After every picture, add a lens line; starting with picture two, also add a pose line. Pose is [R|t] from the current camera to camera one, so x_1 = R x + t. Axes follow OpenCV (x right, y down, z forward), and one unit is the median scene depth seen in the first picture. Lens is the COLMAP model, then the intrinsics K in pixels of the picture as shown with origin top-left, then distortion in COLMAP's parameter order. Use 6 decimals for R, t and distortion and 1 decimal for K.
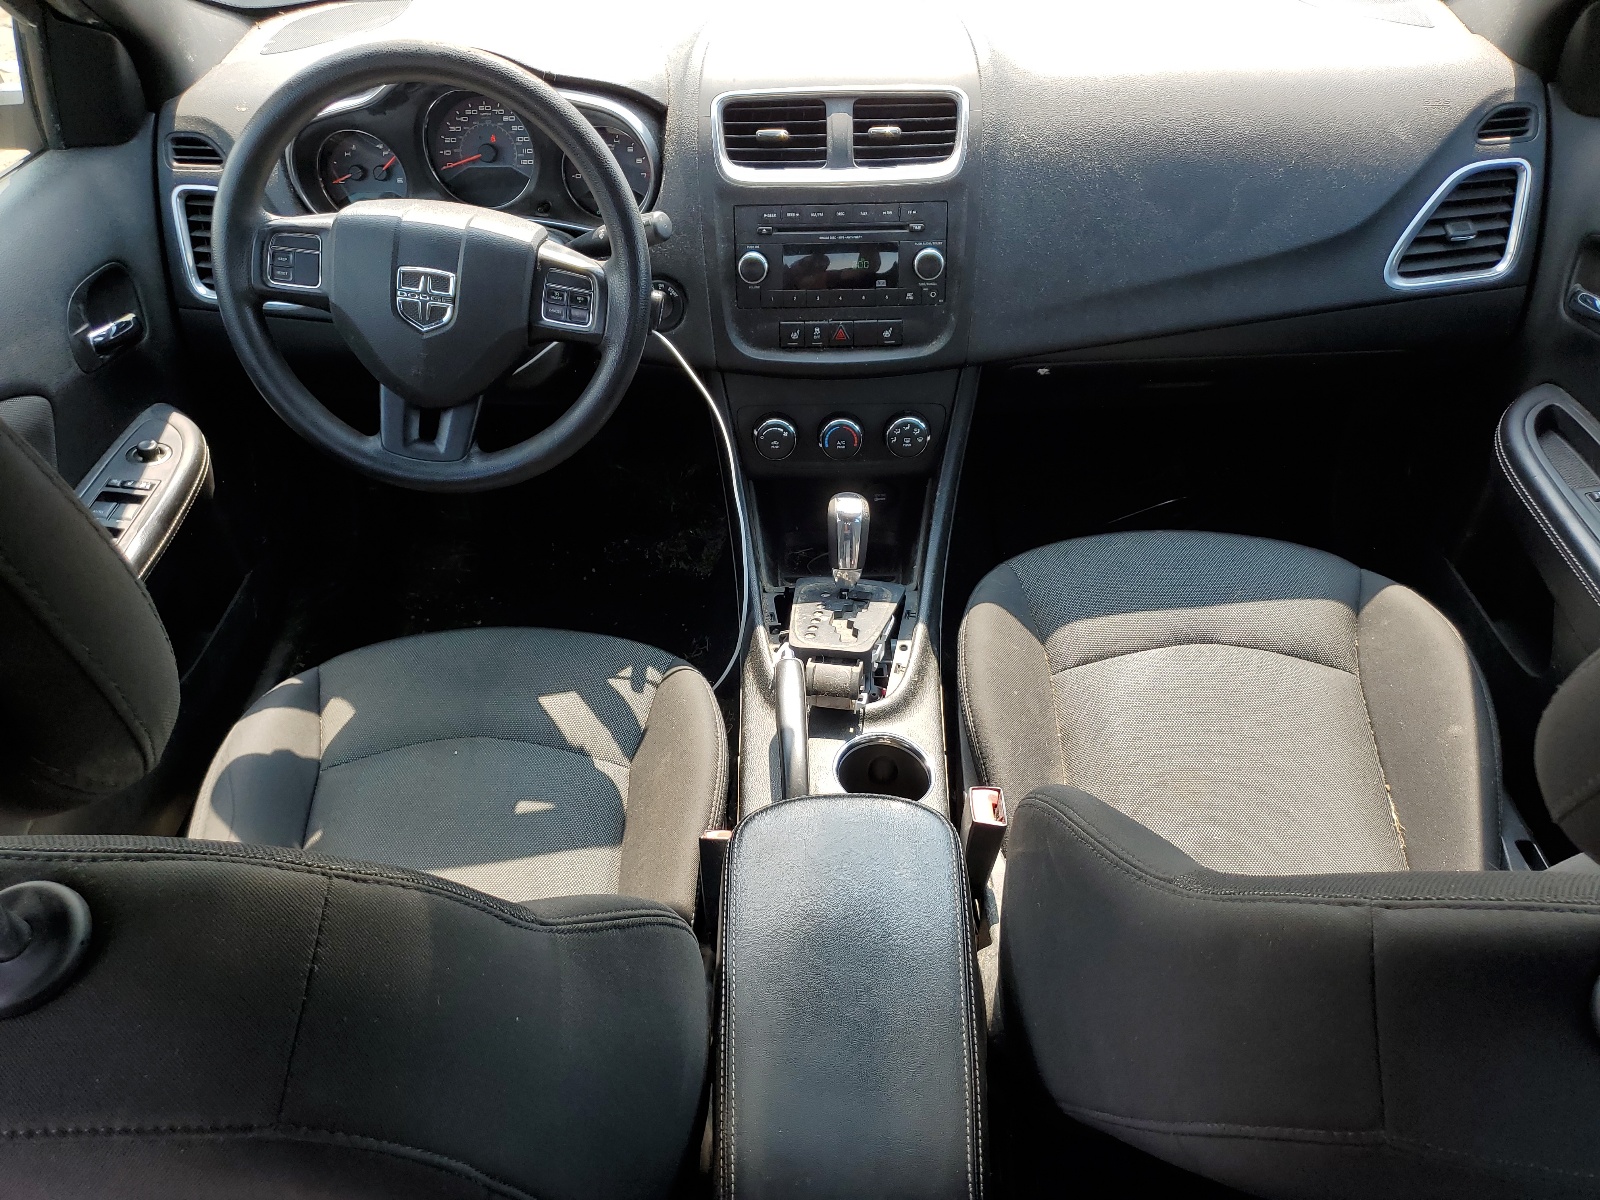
lens RADIAL K [[1204.1, 0, 793.0], [0, 1204.1, 605.1], [0, 0, 1]] dist [0.000487, -0.000728]
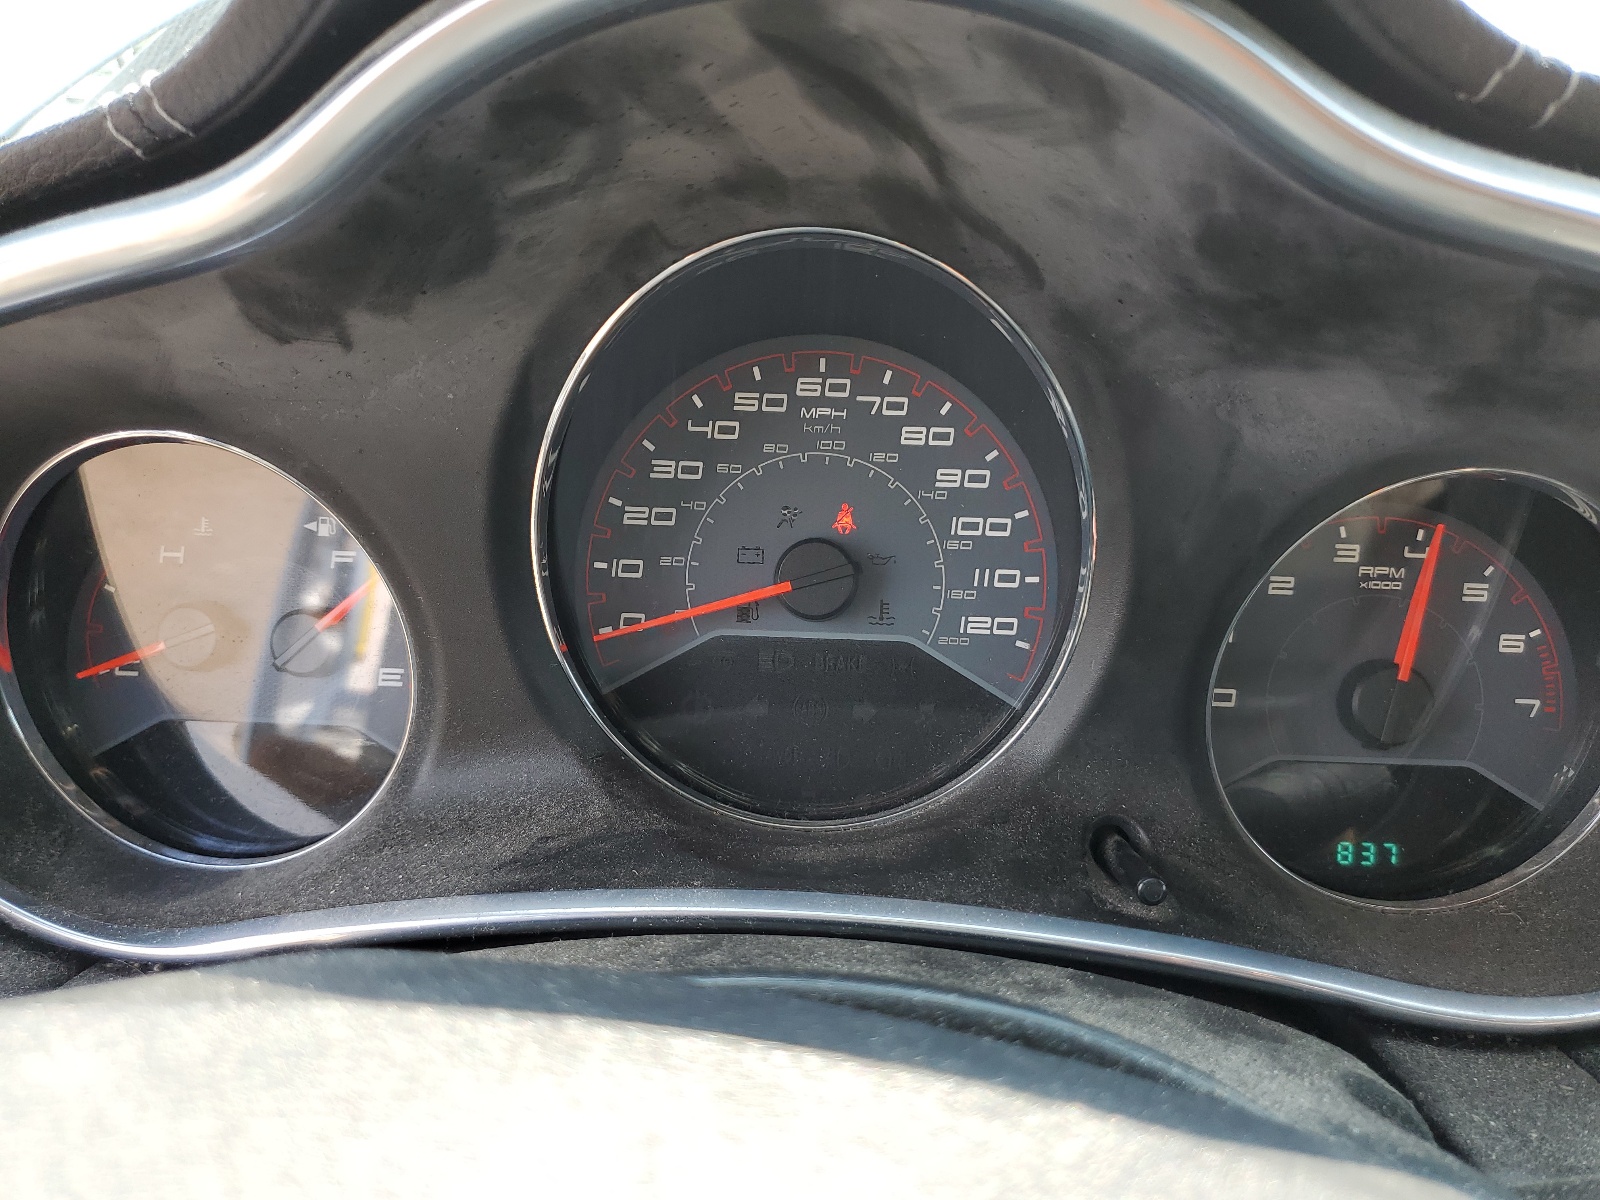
lens RADIAL K [[1204.1, 0, 804.9], [0, 1204.1, 600.6], [0, 0, 1]] dist [0.000487, -0.000728]
pose [[0.999040, 0.042720, -0.009740, -0.254164], [-0.043454, 0.937460, -0.345370, -0.298273], [-0.005623, 0.345462, 0.938416, 0.801984]]
